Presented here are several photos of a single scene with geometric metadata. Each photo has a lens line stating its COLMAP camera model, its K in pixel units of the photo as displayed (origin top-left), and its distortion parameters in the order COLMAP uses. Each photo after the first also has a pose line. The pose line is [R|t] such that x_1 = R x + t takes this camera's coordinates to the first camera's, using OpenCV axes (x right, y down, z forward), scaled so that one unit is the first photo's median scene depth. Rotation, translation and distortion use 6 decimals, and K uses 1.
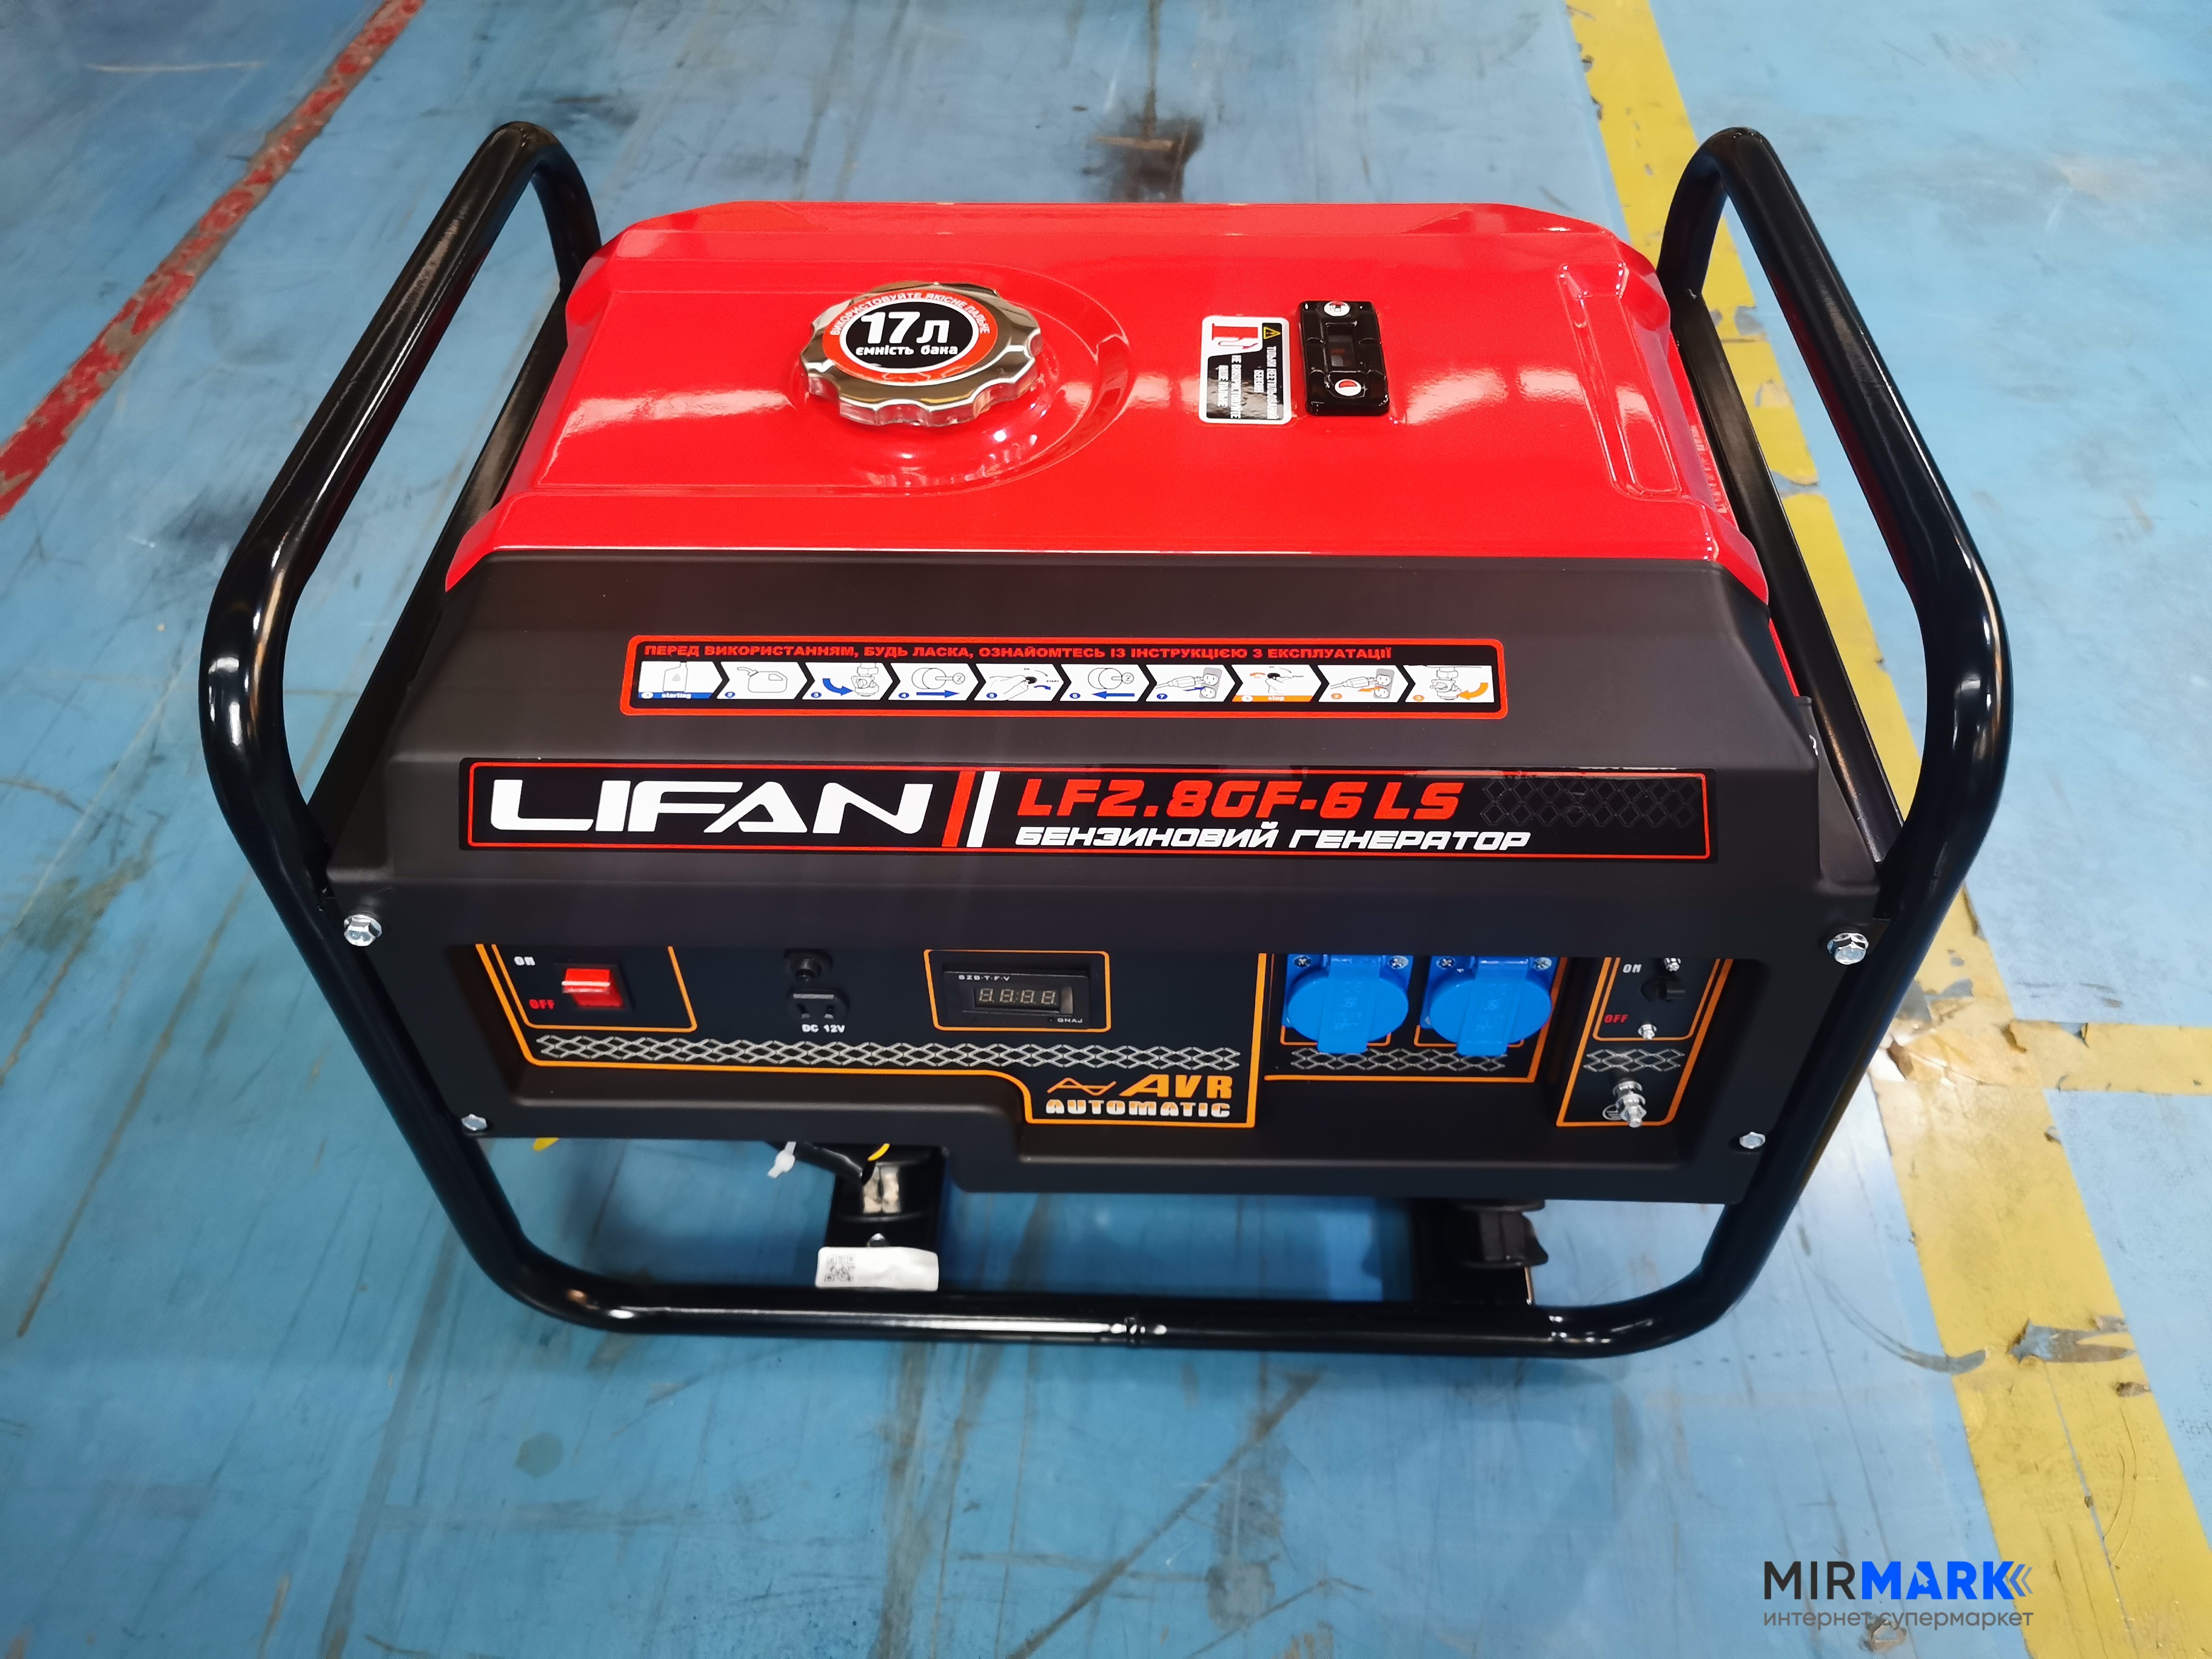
lens RADIAL K [[1755.4, 0, 1125.3], [0, 1755.4, 825.7], [0, 0, 1]] dist [0.002455, -0.003868]
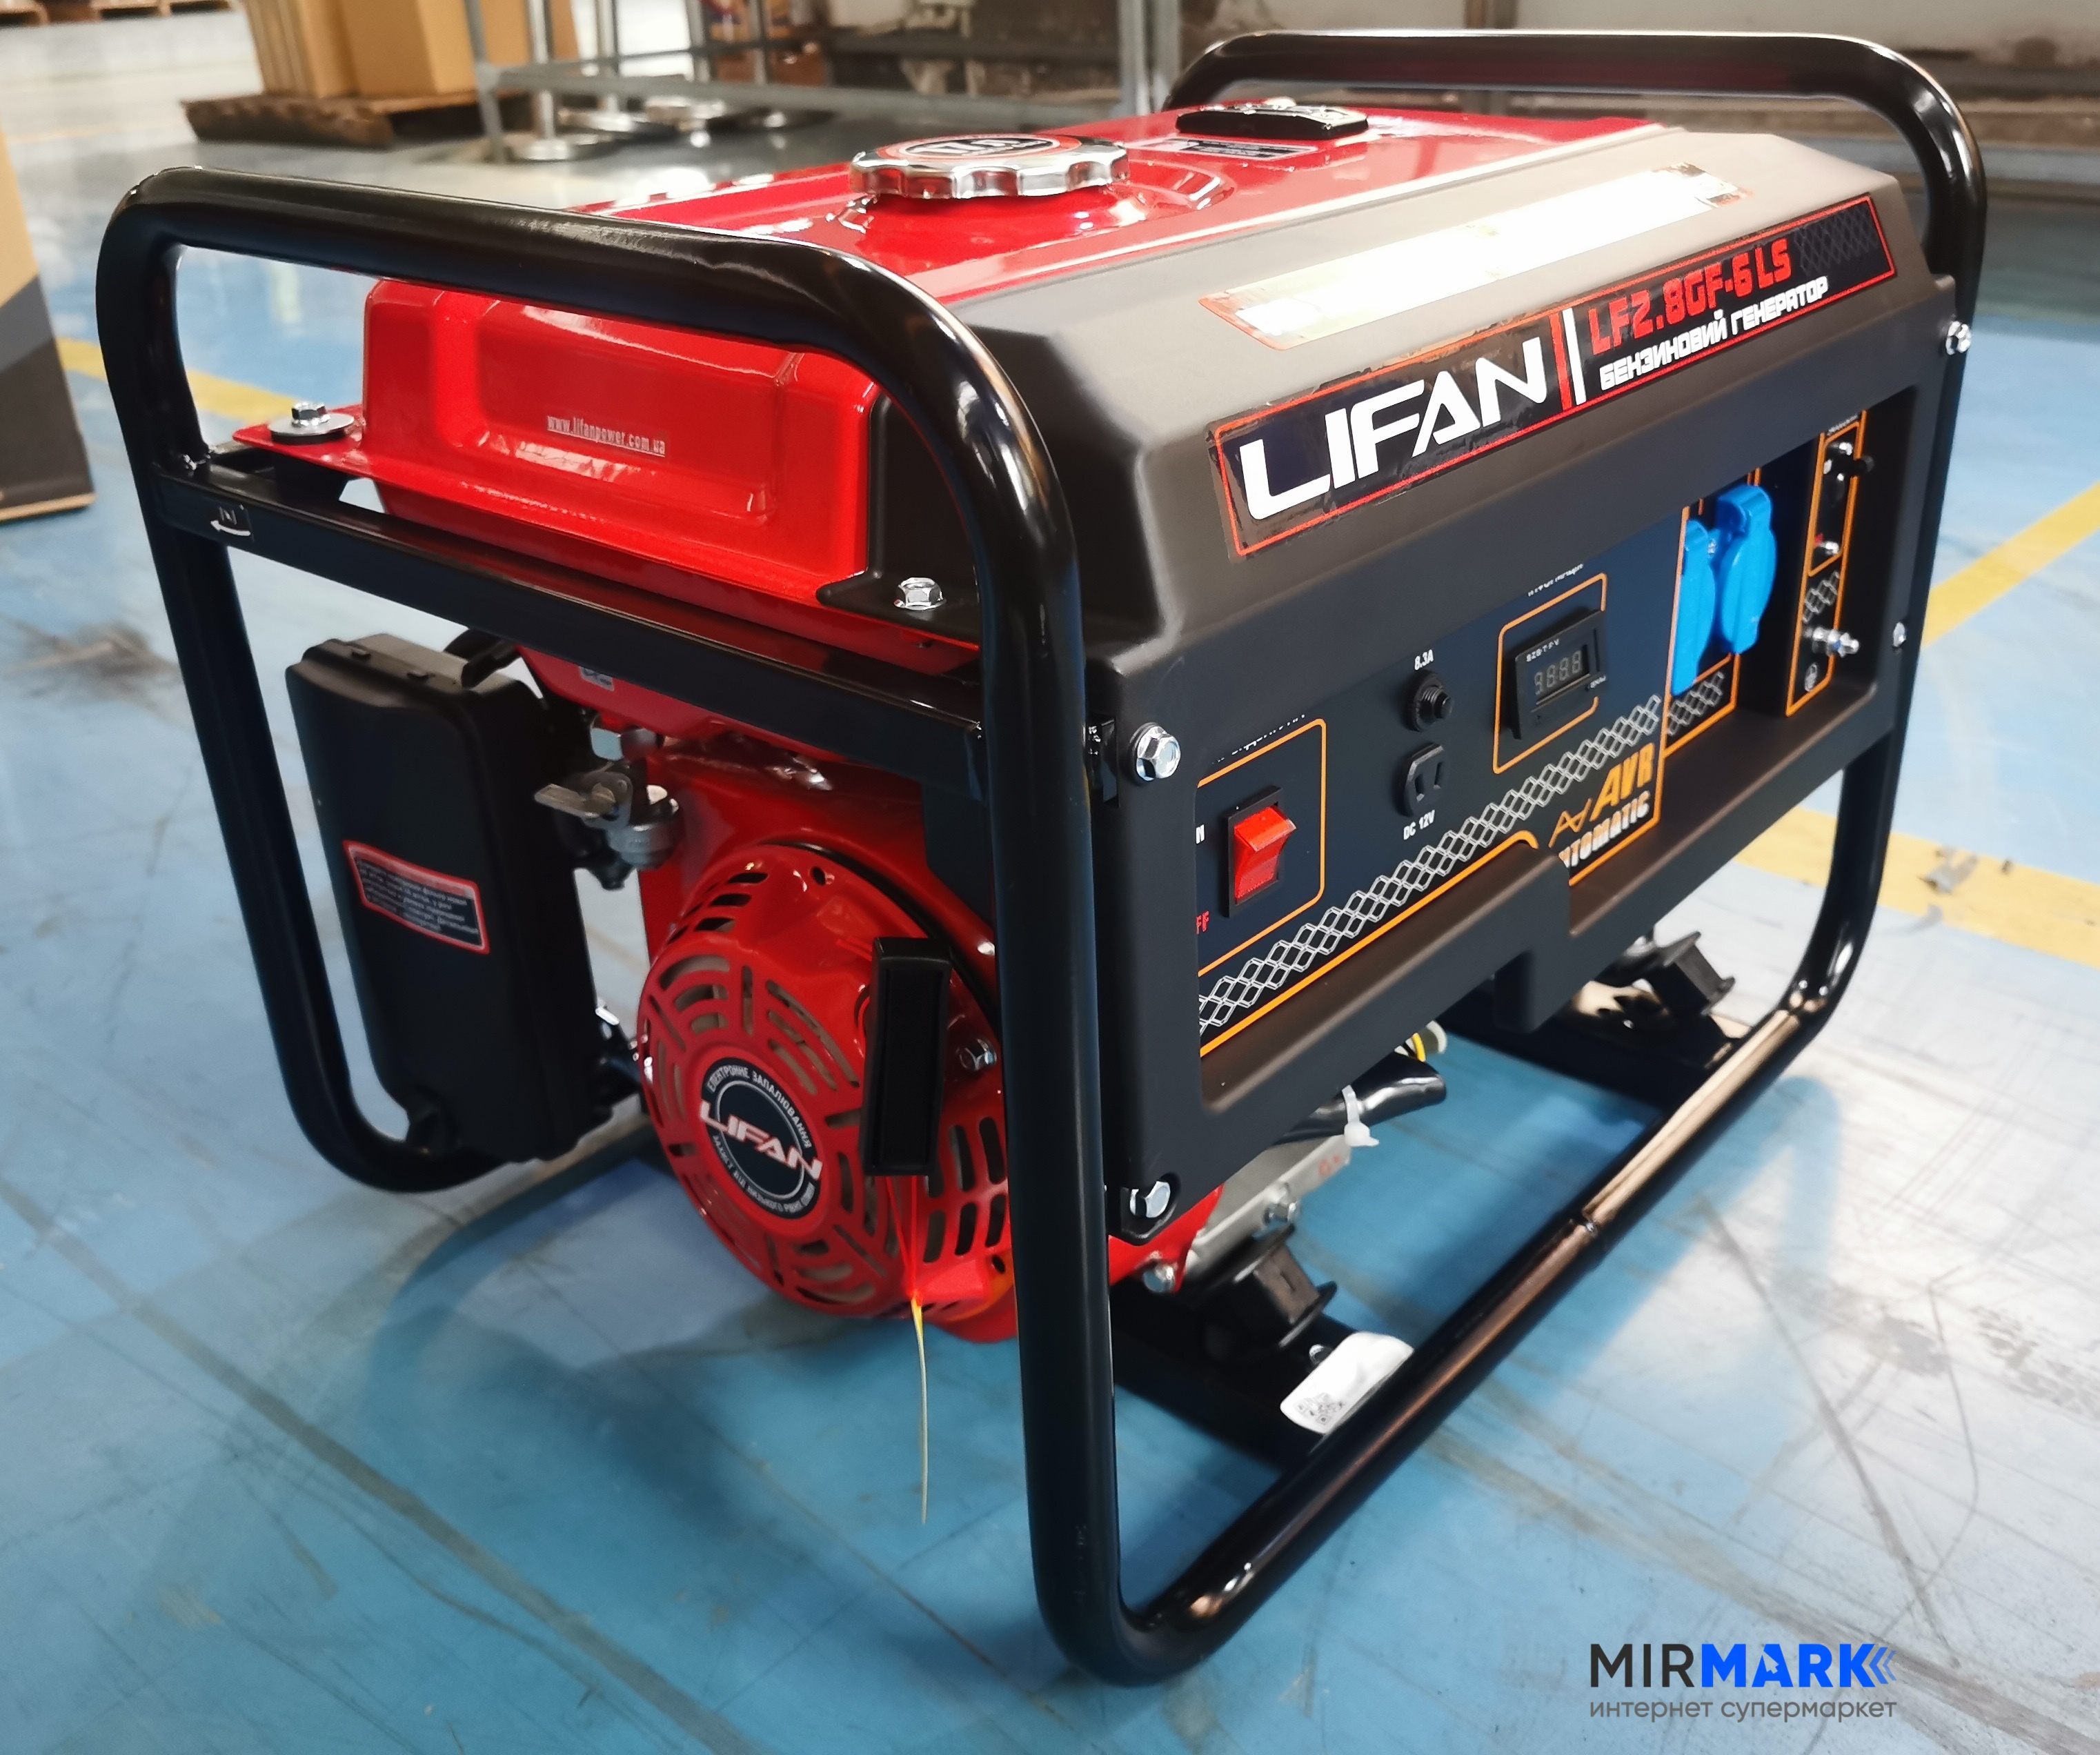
lens RADIAL K [[2011.5, 0, 1108.4], [0, 2011.5, 824.7], [0, 0, 1]] dist [0.002434, -0.000261]
pose [[0.625856, -0.345465, 0.699256, -1.029331], [0.589197, 0.796857, -0.133666, 0.178375], [-0.511030, 0.495655, 0.702264, 0.513057]]
